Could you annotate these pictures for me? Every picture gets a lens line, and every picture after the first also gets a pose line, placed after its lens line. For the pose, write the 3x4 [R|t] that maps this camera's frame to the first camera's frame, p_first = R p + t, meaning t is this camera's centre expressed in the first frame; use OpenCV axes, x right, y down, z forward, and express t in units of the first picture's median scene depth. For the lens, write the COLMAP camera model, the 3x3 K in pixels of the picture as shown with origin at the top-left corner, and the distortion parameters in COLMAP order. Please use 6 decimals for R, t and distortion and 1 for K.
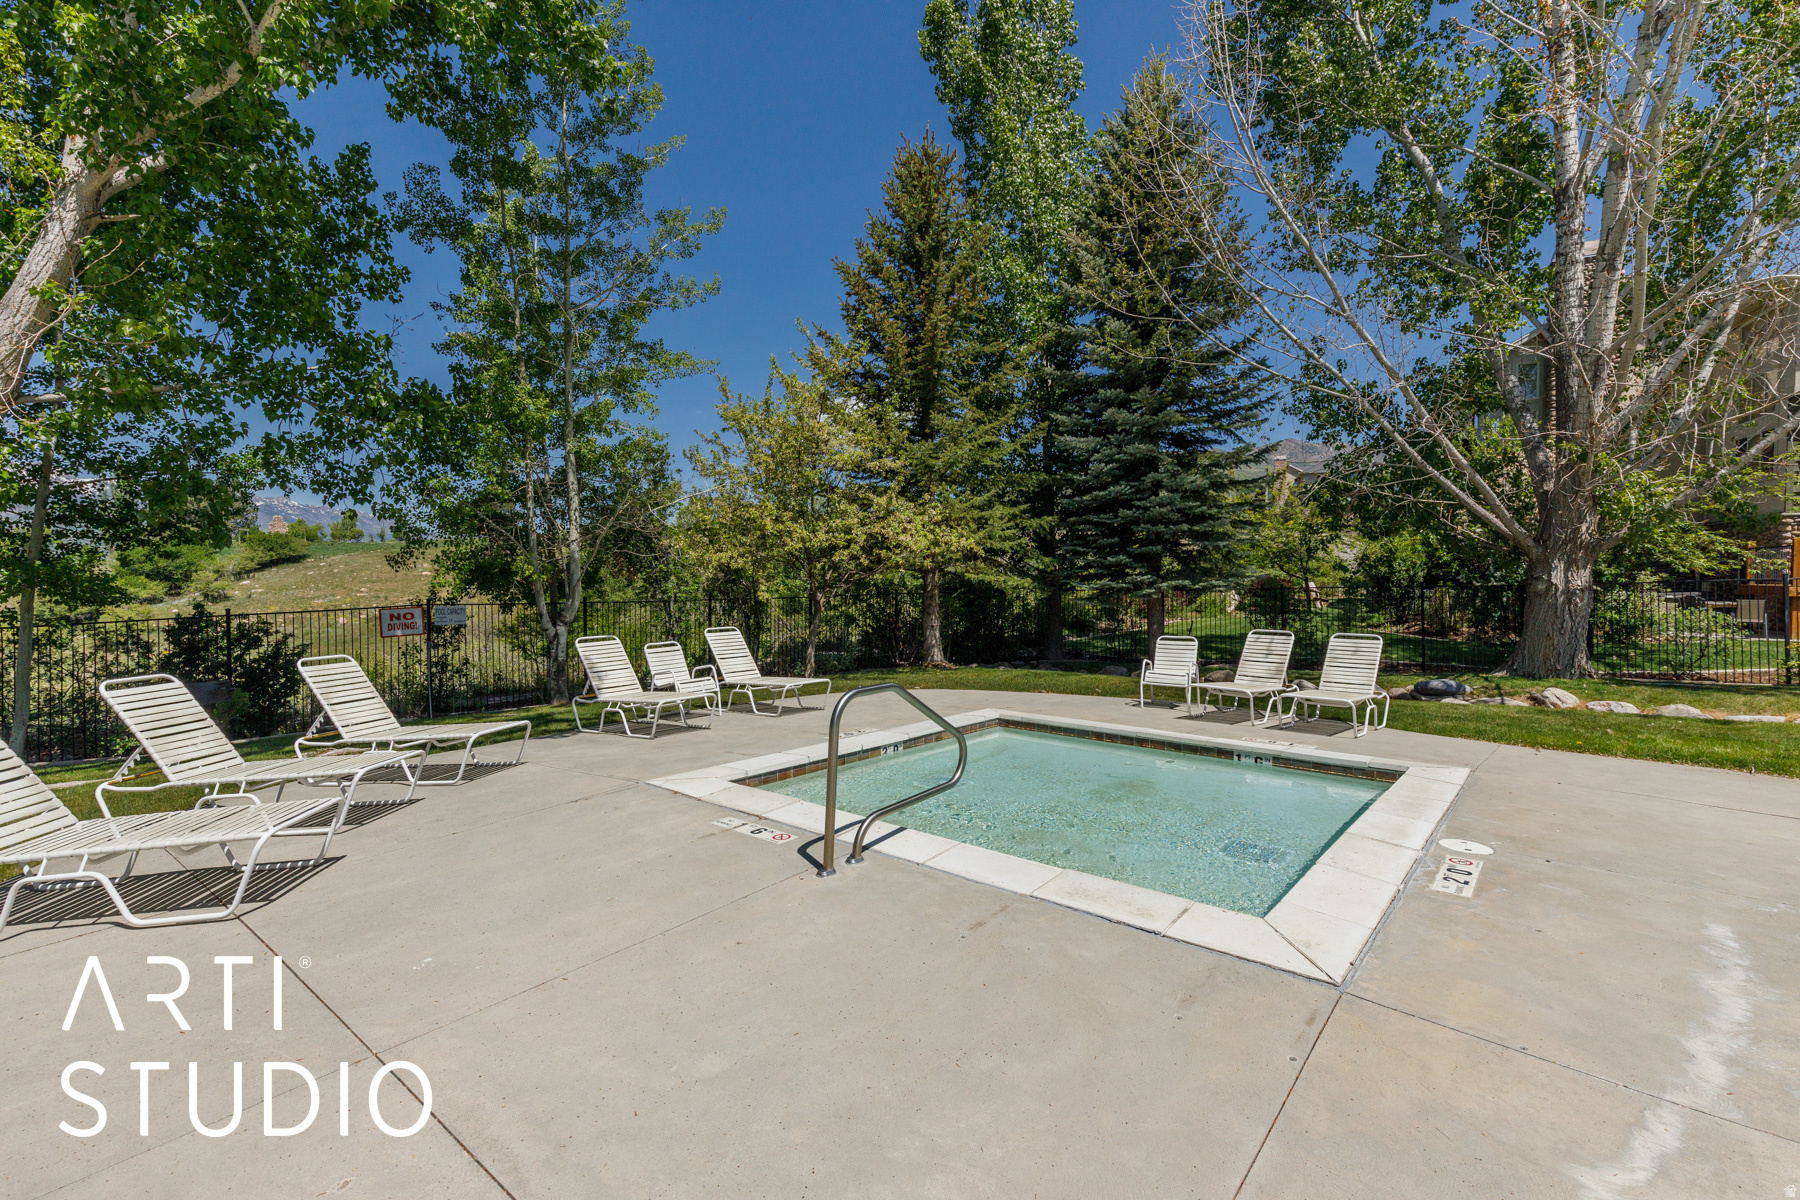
lens RADIAL K [[816.4, 0, 895.8], [0, 816.4, 602.0], [0, 0, 1]] dist [0.018406, 0.000124]
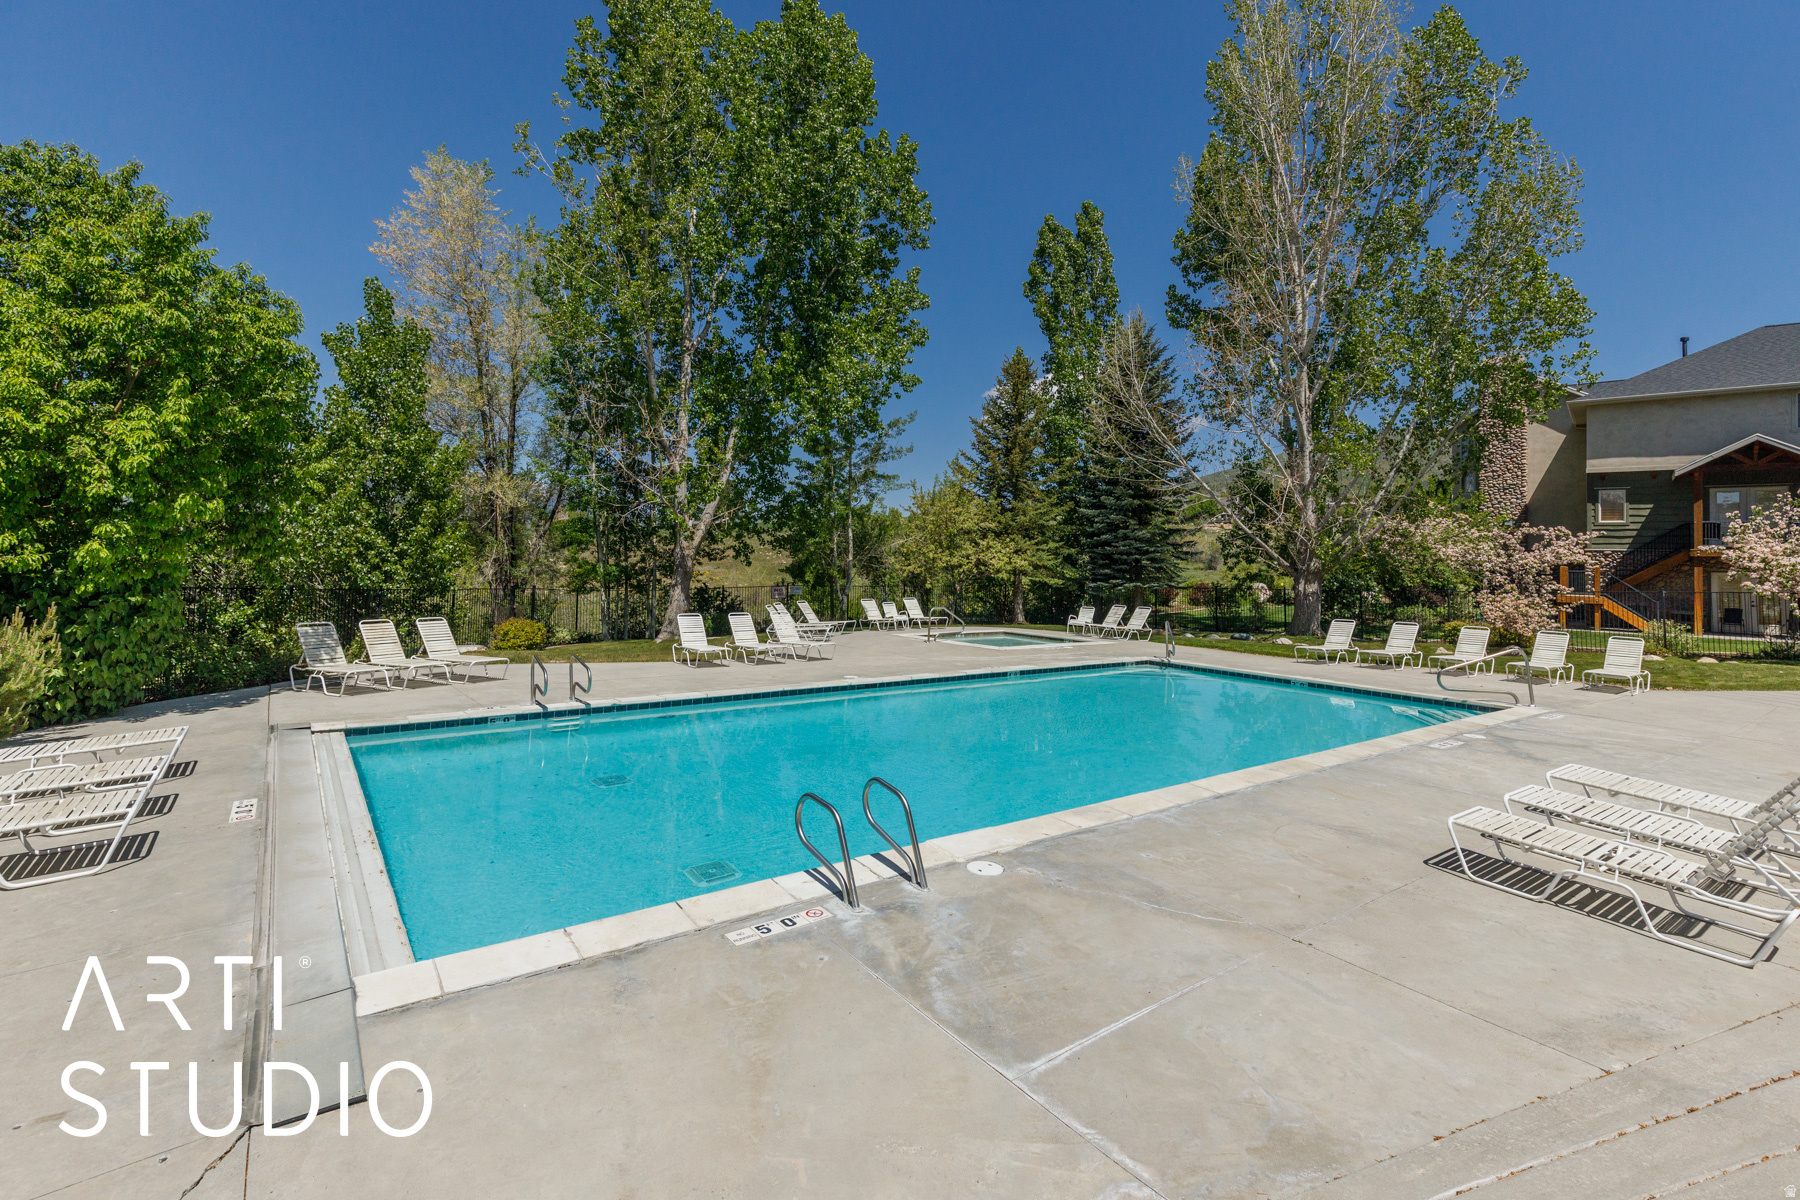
lens RADIAL K [[797.0, 0, 900.9], [0, 797.0, 567.6], [0, 0, 1]] dist [0.001156, 0.000225]
pose [[0.974192, 0.021339, -0.224712, 0.248638], [-0.027149, 0.999371, -0.022798, -0.004854], [0.224084, 0.028310, 0.974159, -1.121935]]
